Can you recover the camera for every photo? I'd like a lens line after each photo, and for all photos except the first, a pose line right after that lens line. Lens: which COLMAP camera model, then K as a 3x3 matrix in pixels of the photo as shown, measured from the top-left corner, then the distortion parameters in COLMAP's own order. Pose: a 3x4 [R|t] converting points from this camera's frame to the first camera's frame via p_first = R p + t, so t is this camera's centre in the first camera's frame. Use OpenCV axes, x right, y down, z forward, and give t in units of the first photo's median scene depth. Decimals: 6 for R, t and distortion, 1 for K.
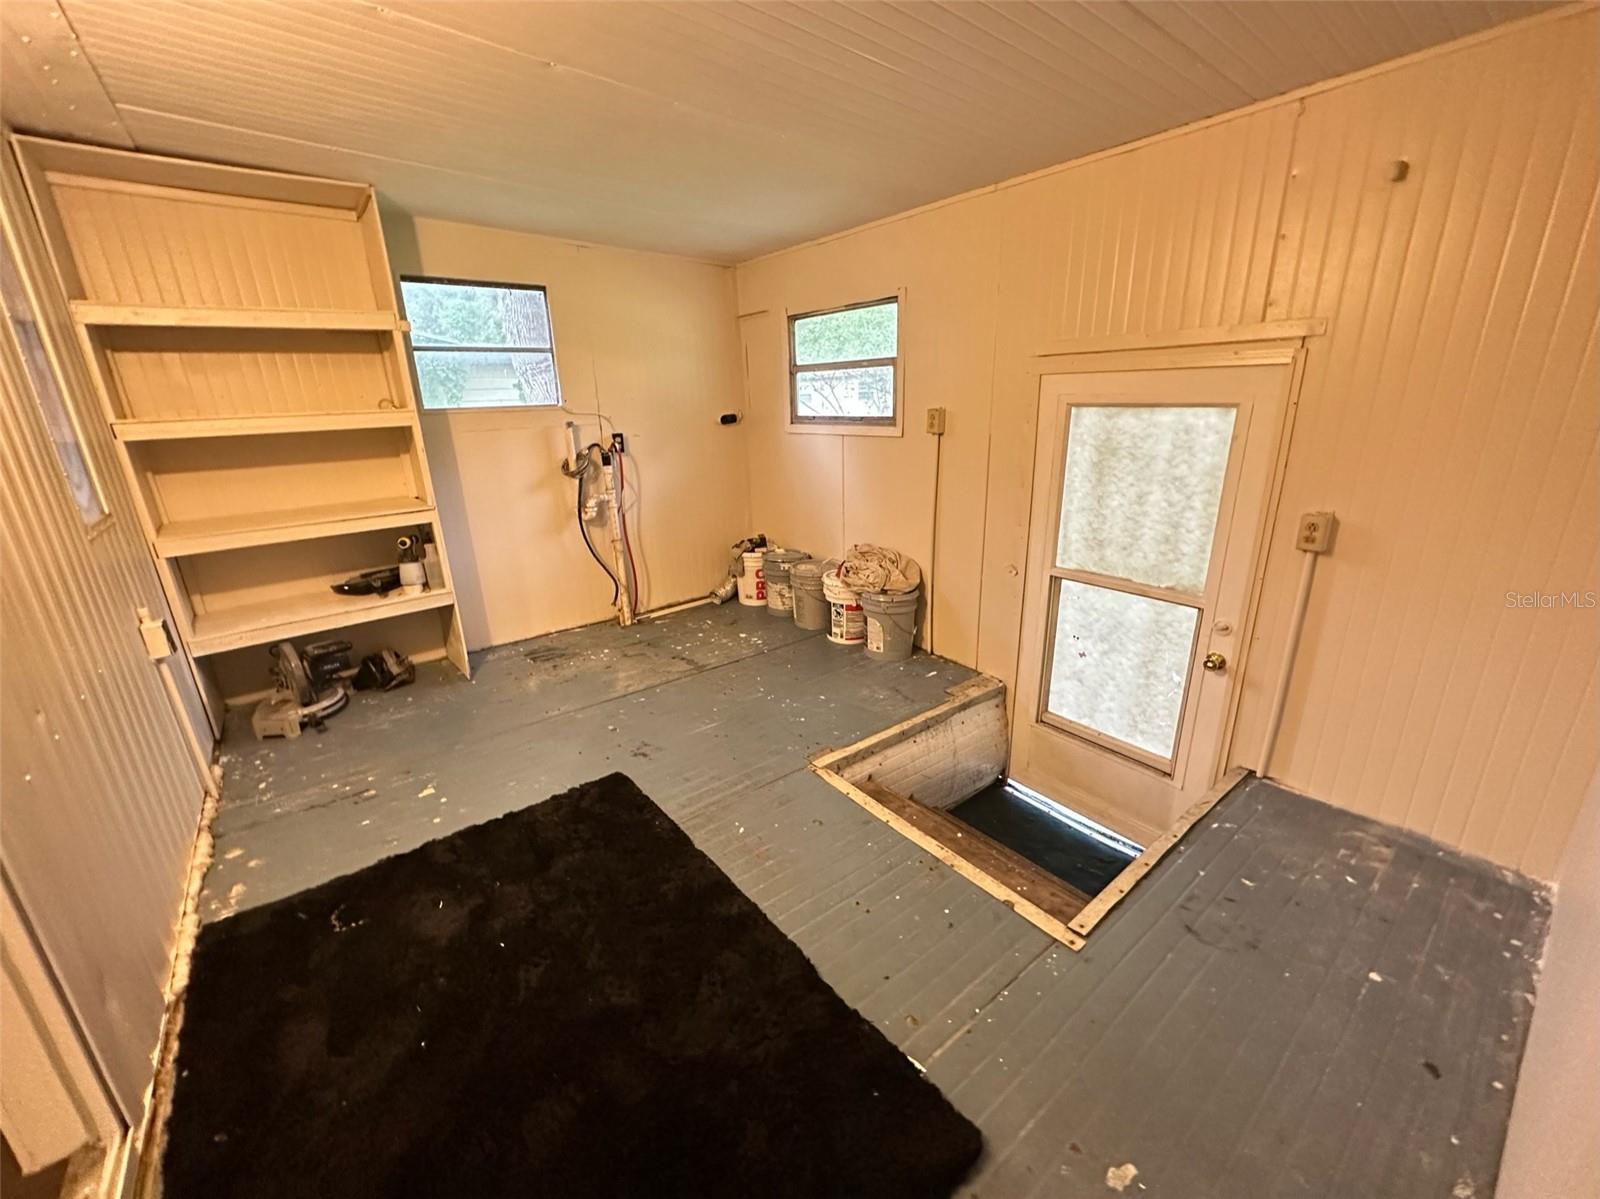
lens RADIAL K [[639.5, 0, 803.1], [0, 639.5, 600.5], [0, 0, 1]] dist [-0.002166, 0.000698]
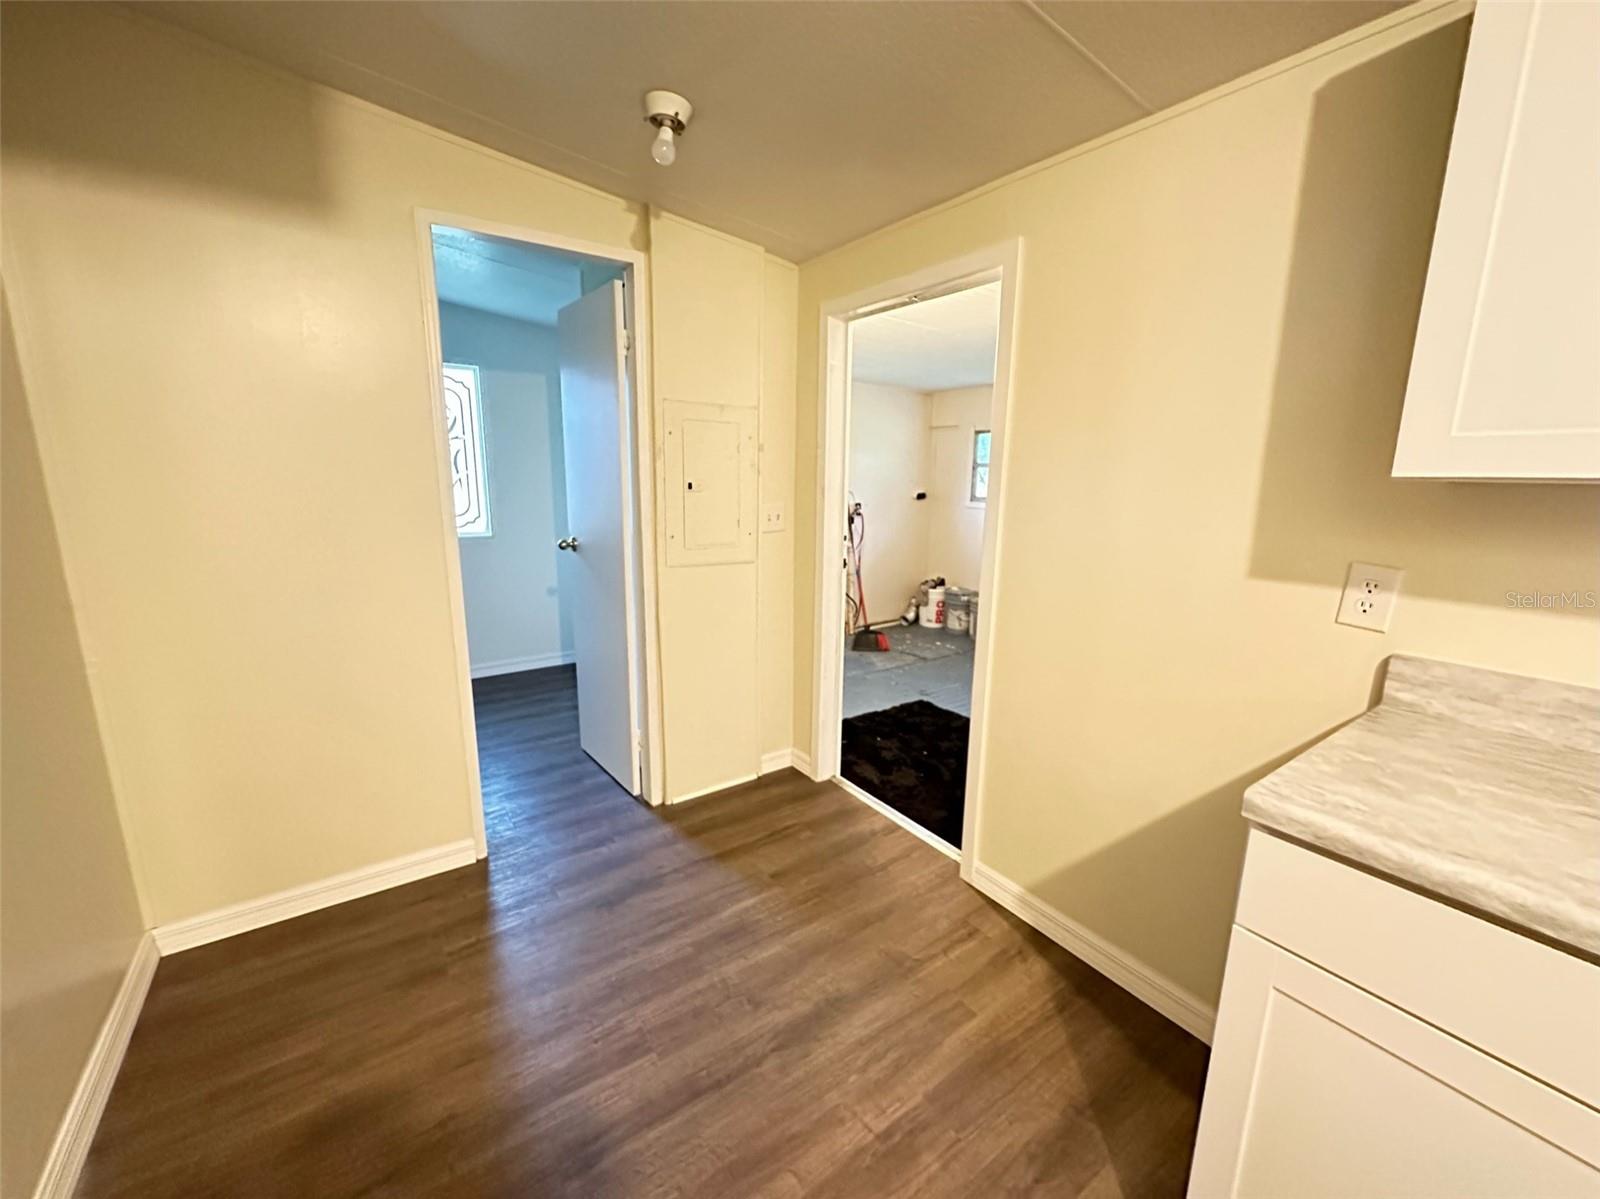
lens RADIAL K [[639.5, 0, 797.4], [0, 639.5, 599.0], [0, 0, 1]] dist [-0.002166, 0.000698]
pose [[0.997286, 0.046811, -0.056829, -0.478452], [-0.052772, 0.992708, -0.108376, 0.183492], [0.051341, 0.111081, 0.992484, -0.657210]]
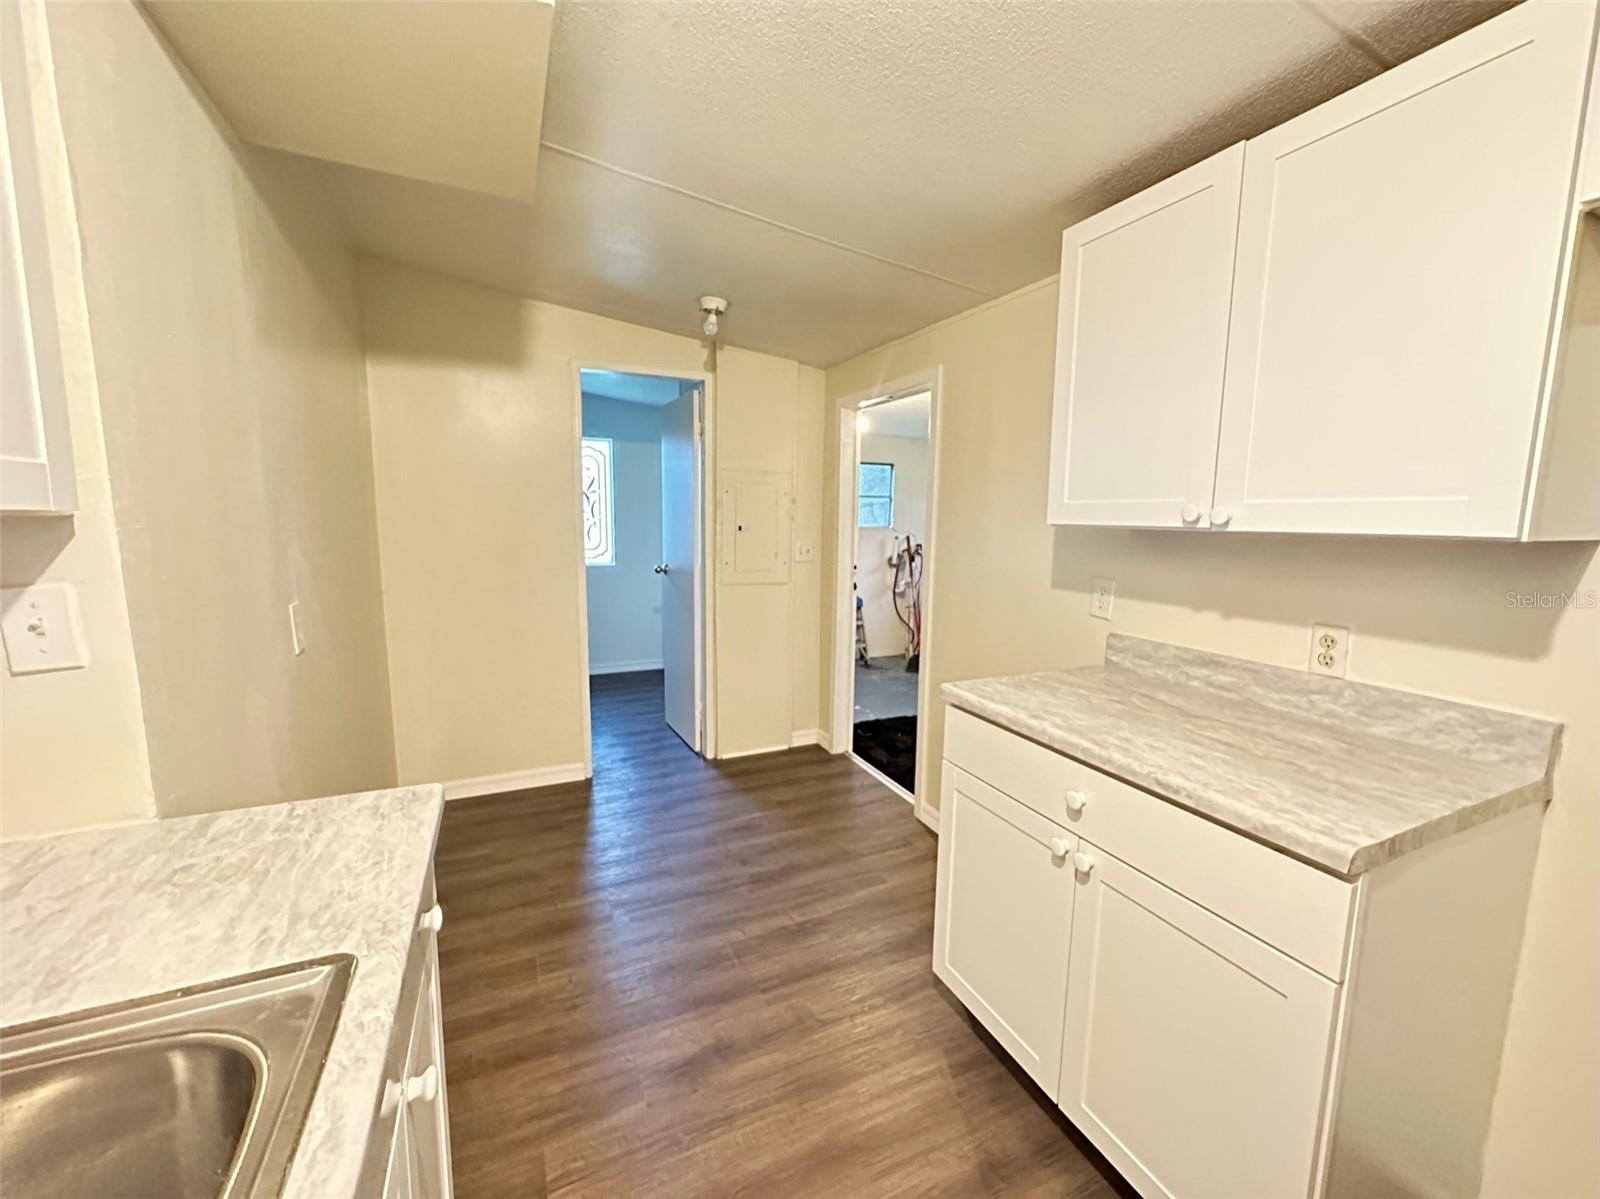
lens RADIAL K [[639.5, 0, 797.0], [0, 639.5, 598.9], [0, 0, 1]] dist [-0.002166, 0.000698]
pose [[0.968046, 0.066475, -0.241802, -0.258687], [-0.106930, 0.981594, -0.158237, 0.264734], [0.226833, 0.179036, 0.957336, -0.961227]]
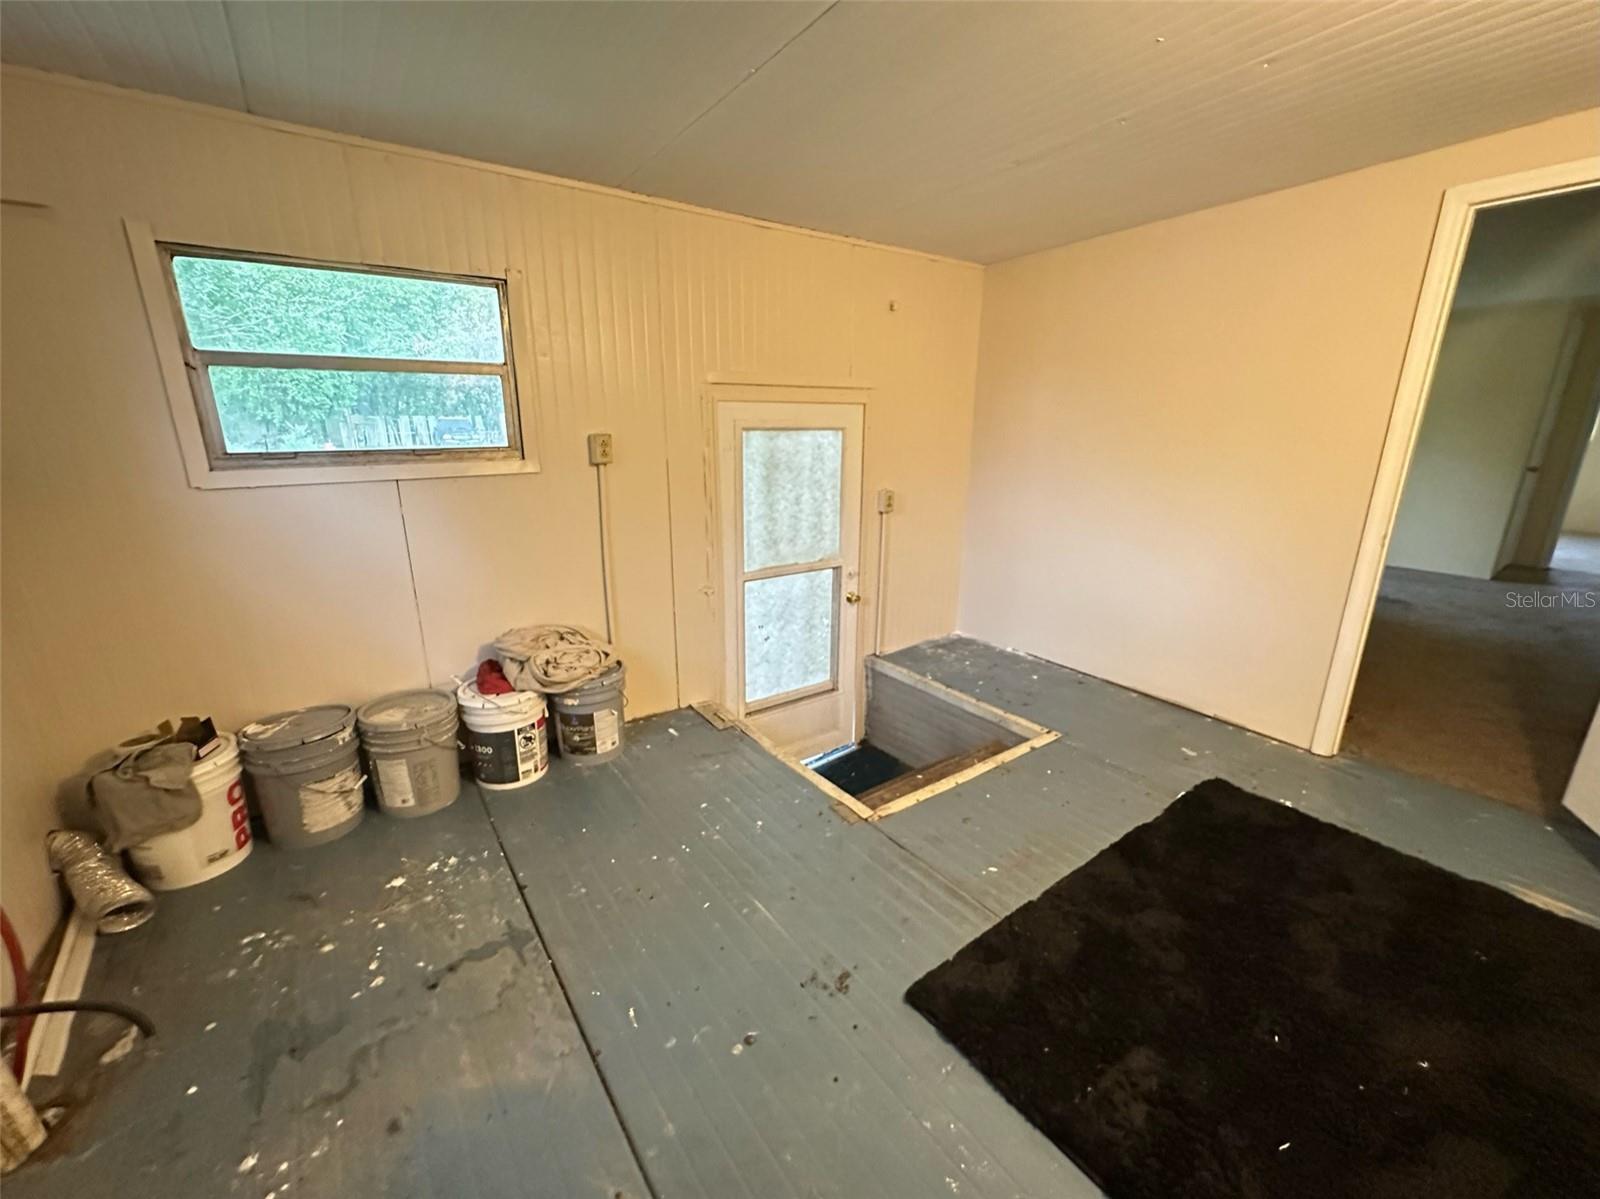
lens RADIAL K [[639.5, 0, 795.9], [0, 639.5, 600.3], [0, 0, 1]] dist [-0.002166, 0.000698]
pose [[0.054780, -0.245465, 0.967857, -0.726486], [0.305321, 0.927002, 0.217822, -0.234992], [-0.950672, 0.283575, 0.125727, 0.827388]]
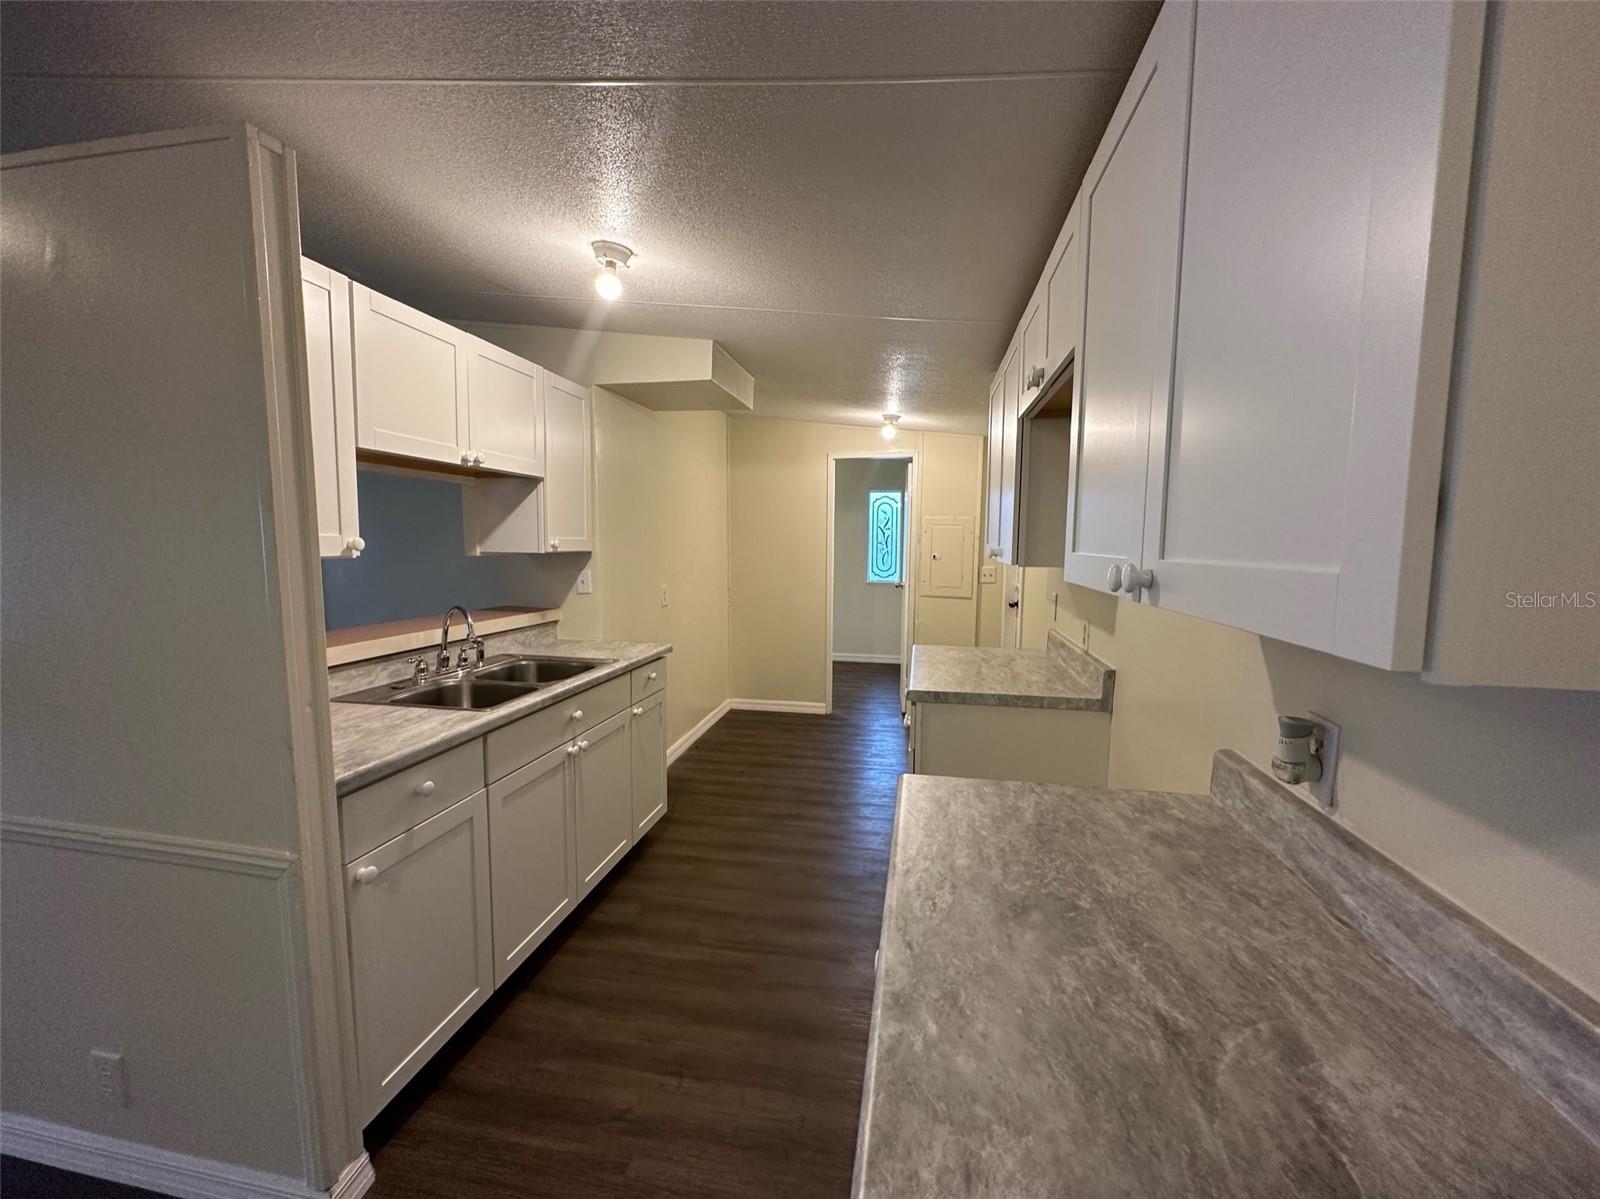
lens RADIAL K [[639.5, 0, 792.9], [0, 639.5, 598.4], [0, 0, 1]] dist [-0.002166, 0.000698]
pose [[0.644733, 0.096886, -0.758243, -0.038284], [-0.247624, 0.964919, -0.087260, 0.131707], [0.723188, 0.244018, 0.646107, -0.631326]]
